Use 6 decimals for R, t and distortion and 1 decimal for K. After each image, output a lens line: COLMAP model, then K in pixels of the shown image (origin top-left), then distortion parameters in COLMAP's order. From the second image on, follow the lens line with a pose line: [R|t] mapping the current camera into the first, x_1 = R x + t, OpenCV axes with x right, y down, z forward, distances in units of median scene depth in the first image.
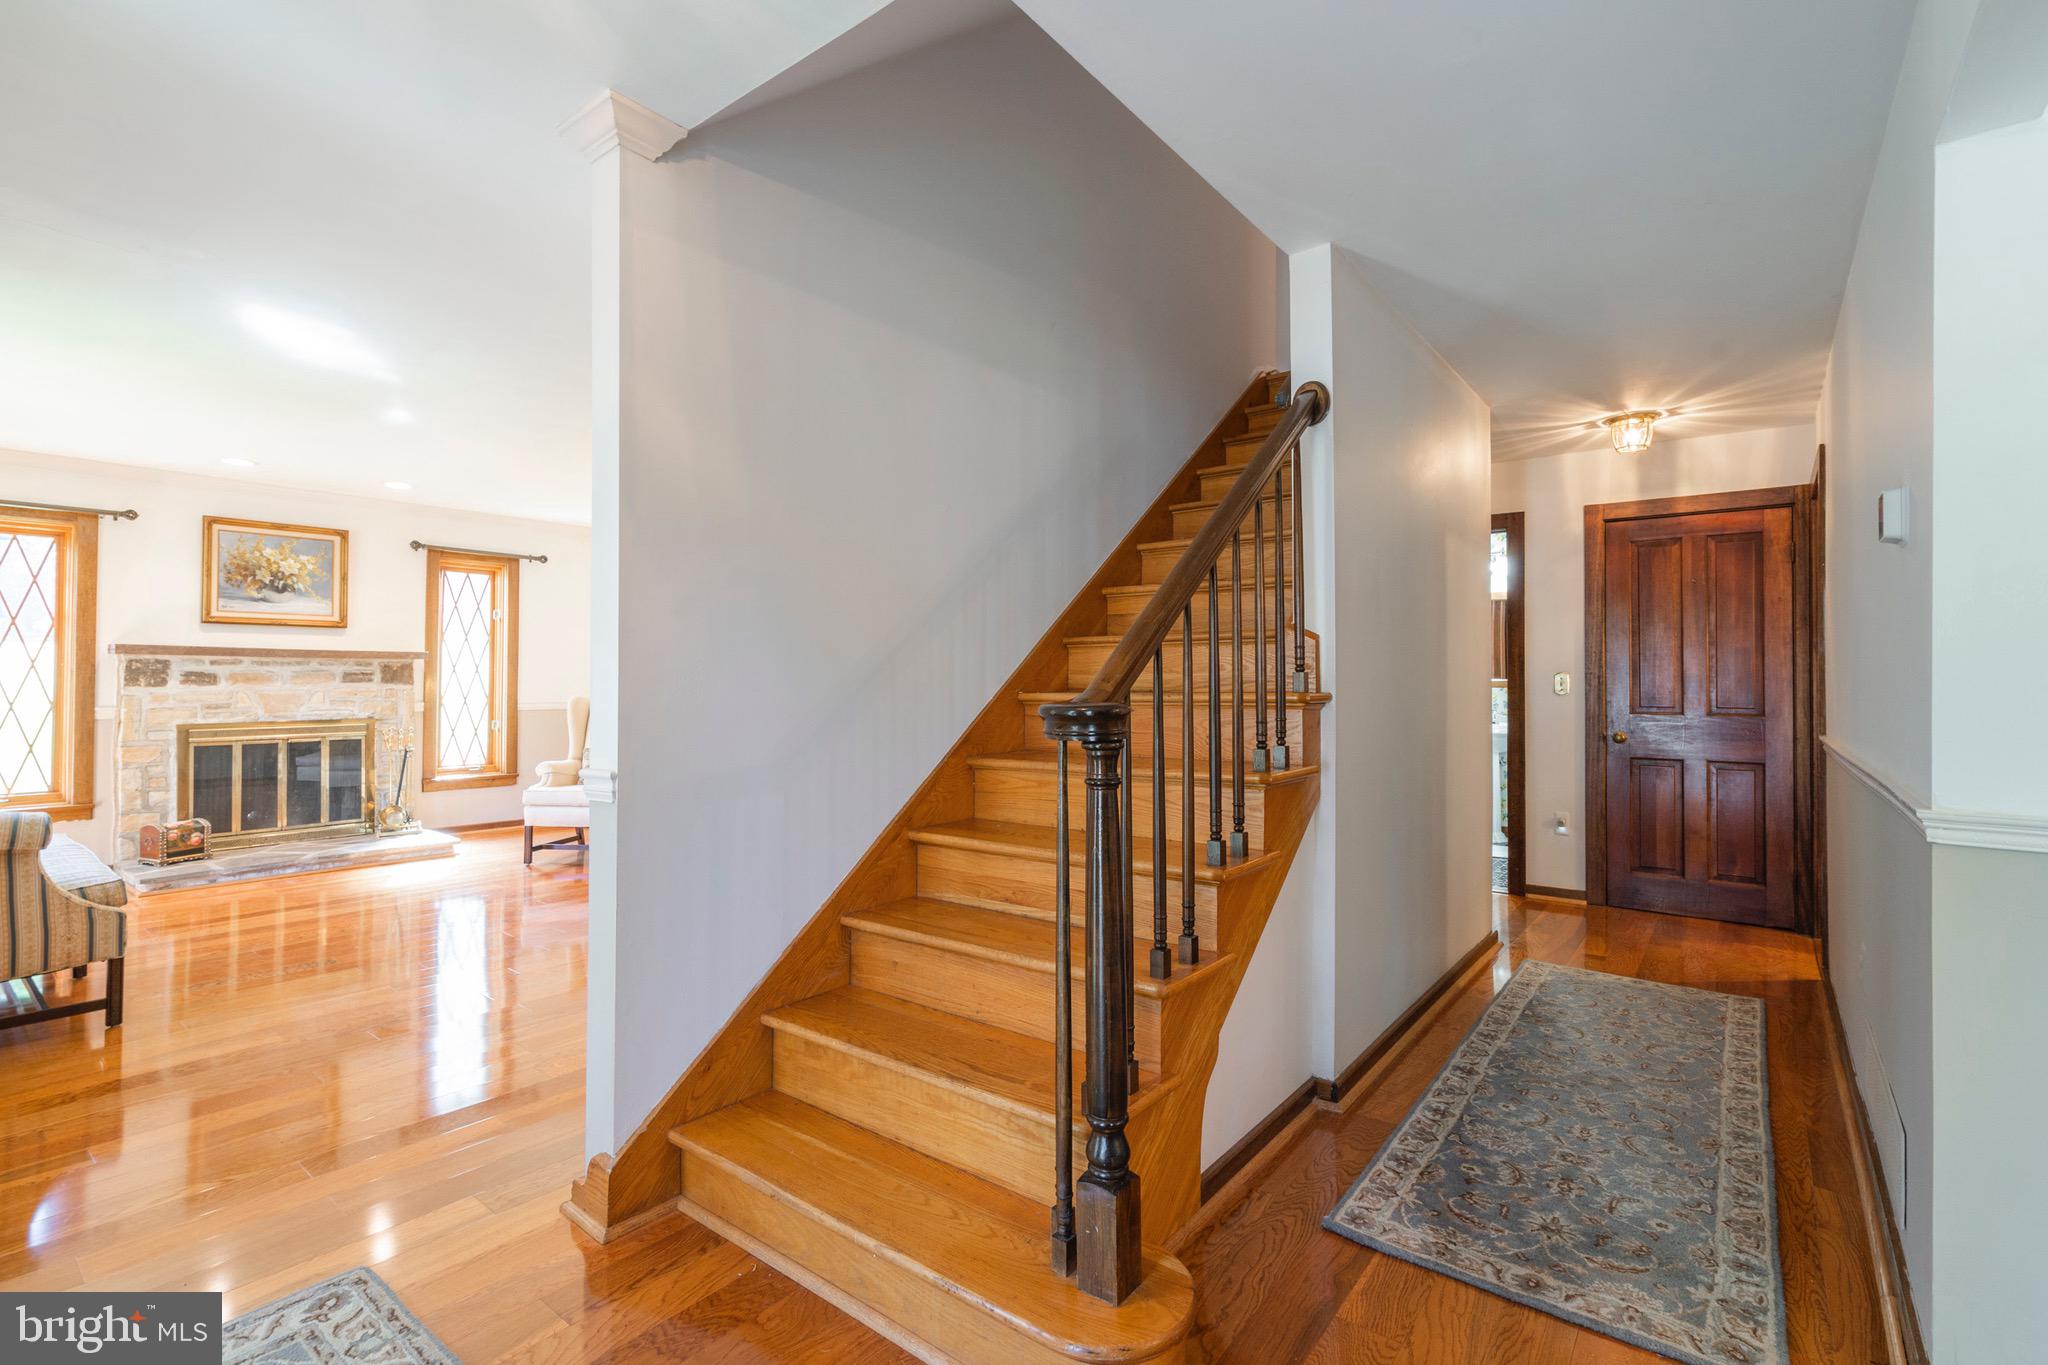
lens RADIAL K [[930.2, 0, 1021.0], [0, 930.2, 671.2], [0, 0, 1]] dist [-0.007068, 0.001332]
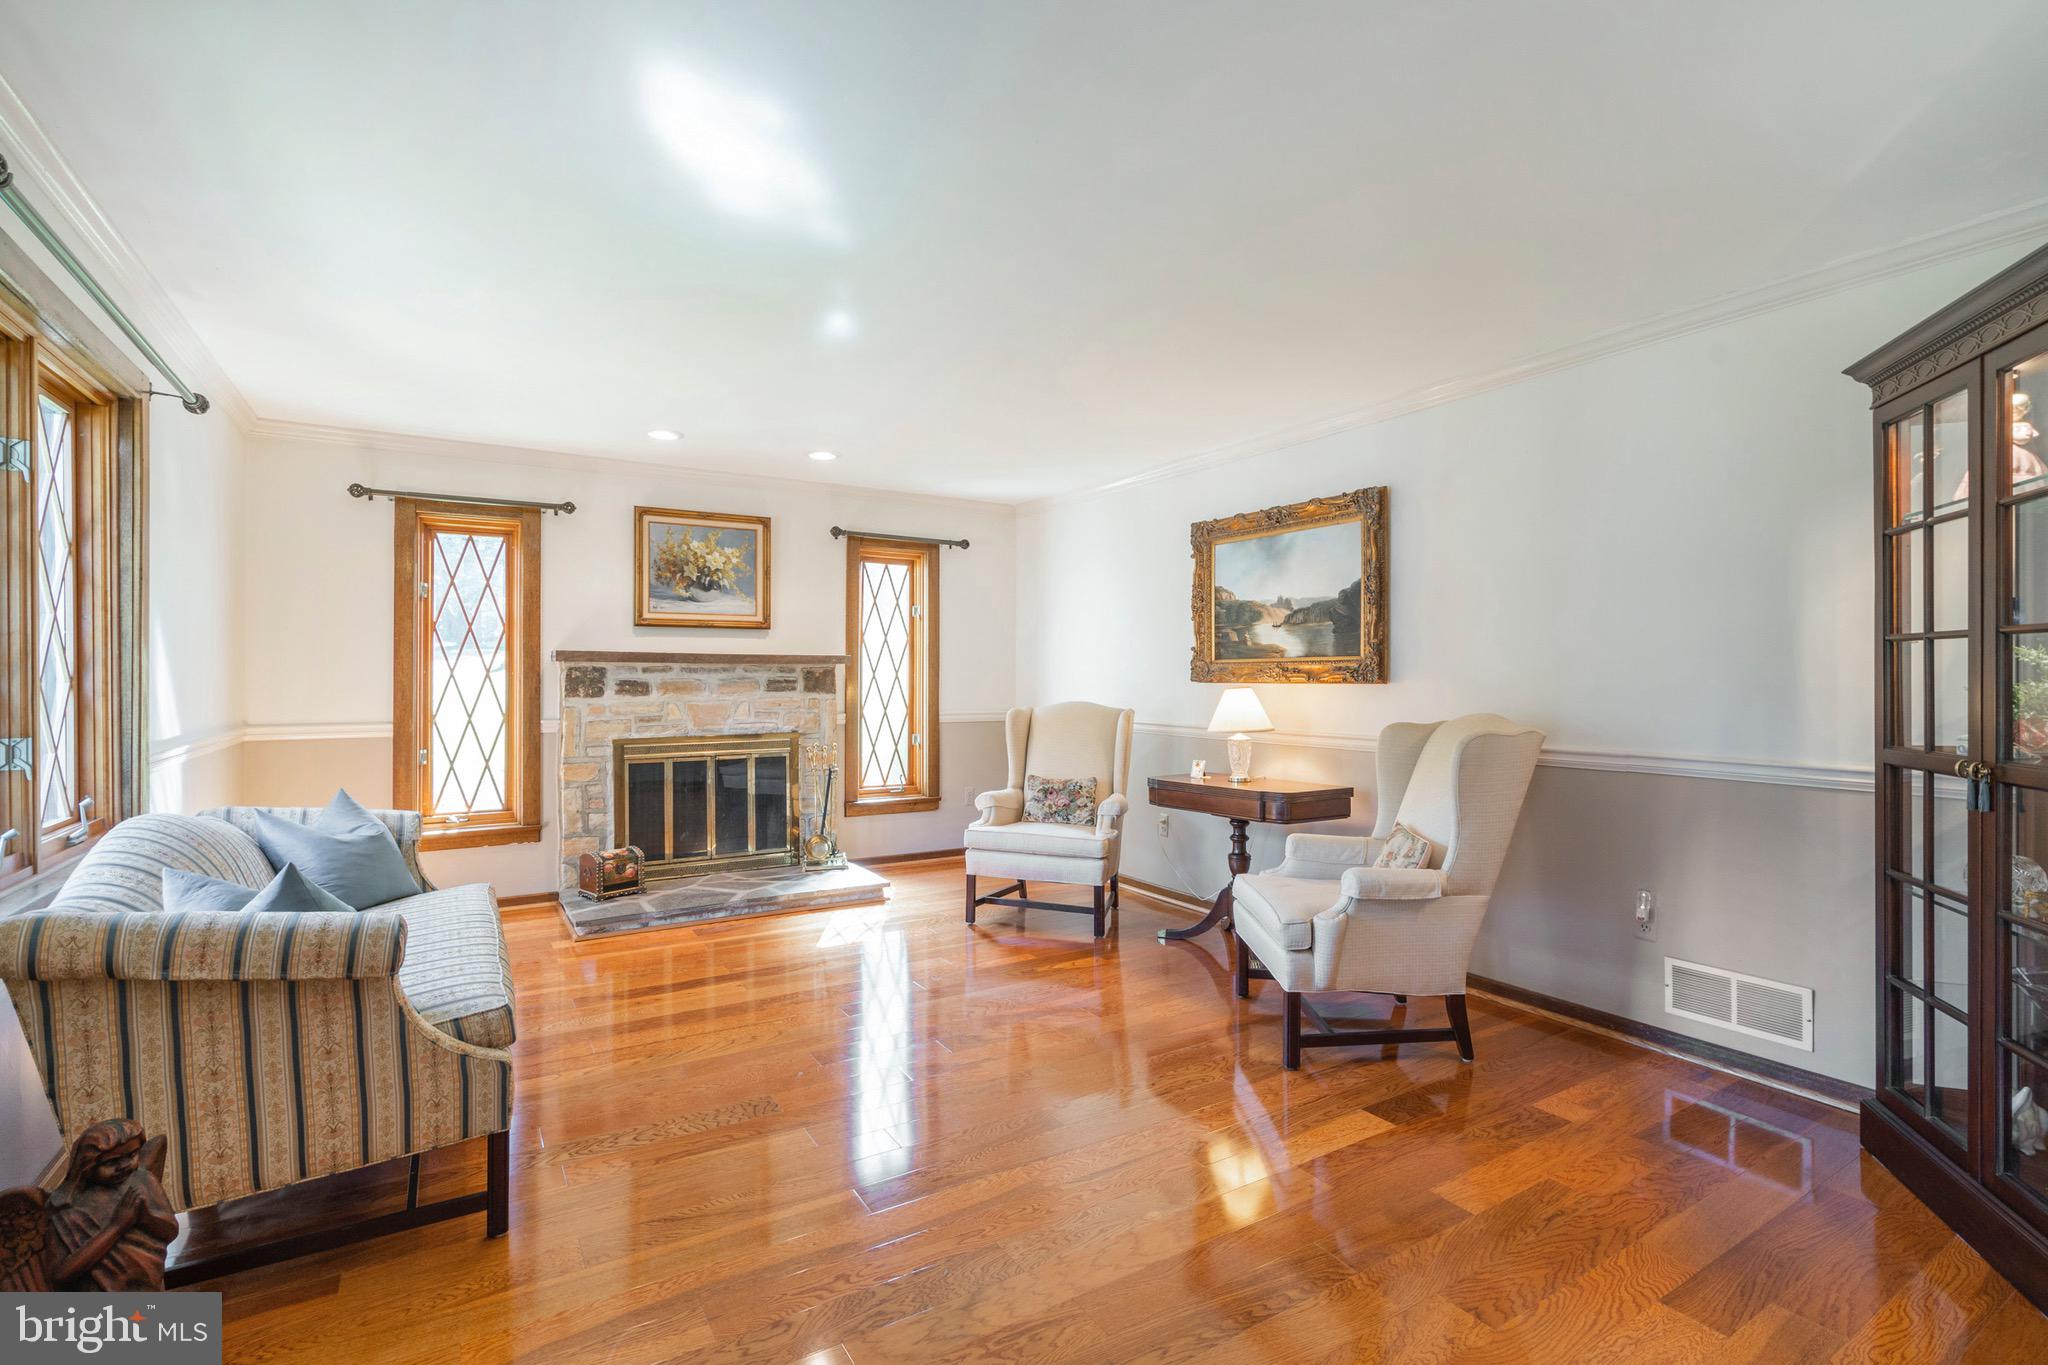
lens RADIAL K [[930.2, 0, 1020.3], [0, 930.2, 682.5], [0, 0, 1]] dist [-0.007068, 0.001332]
pose [[0.938450, -0.002509, -0.345406, -0.216370], [0.006964, 0.999908, 0.011658, -0.005140], [0.345345, -0.013346, 0.938381, 0.274577]]
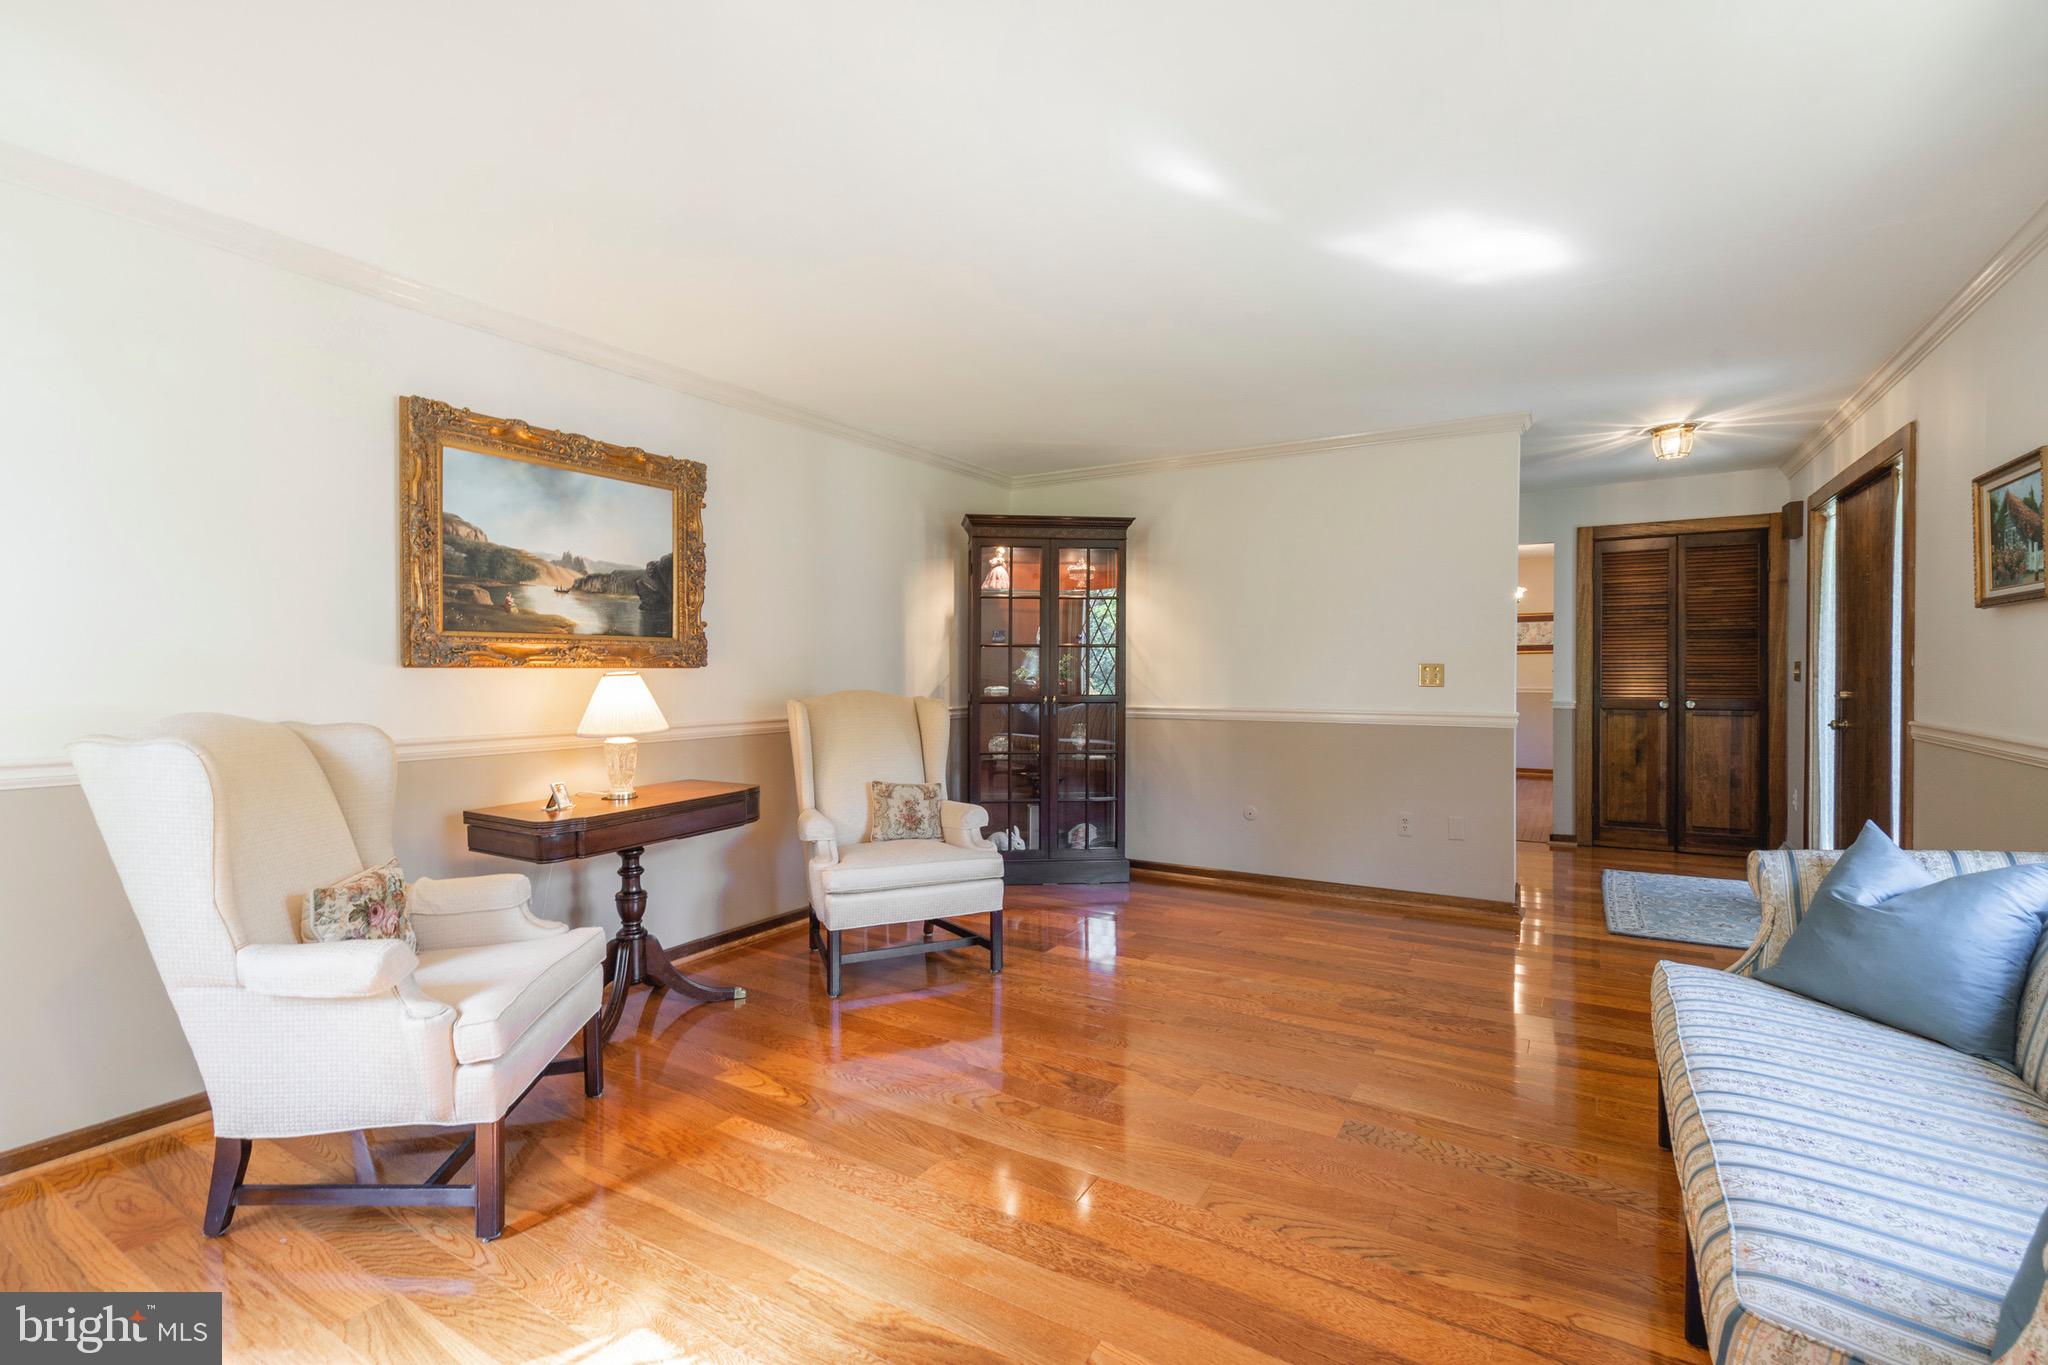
lens RADIAL K [[930.2, 0, 1020.6], [0, 930.2, 674.8], [0, 0, 1]] dist [-0.007068, 0.001332]
pose [[-0.110818, -0.008961, 0.993800, -0.878254], [-0.006069, 0.999947, 0.008340, 0.003495], [-0.993822, -0.005107, -0.110867, 0.846344]]
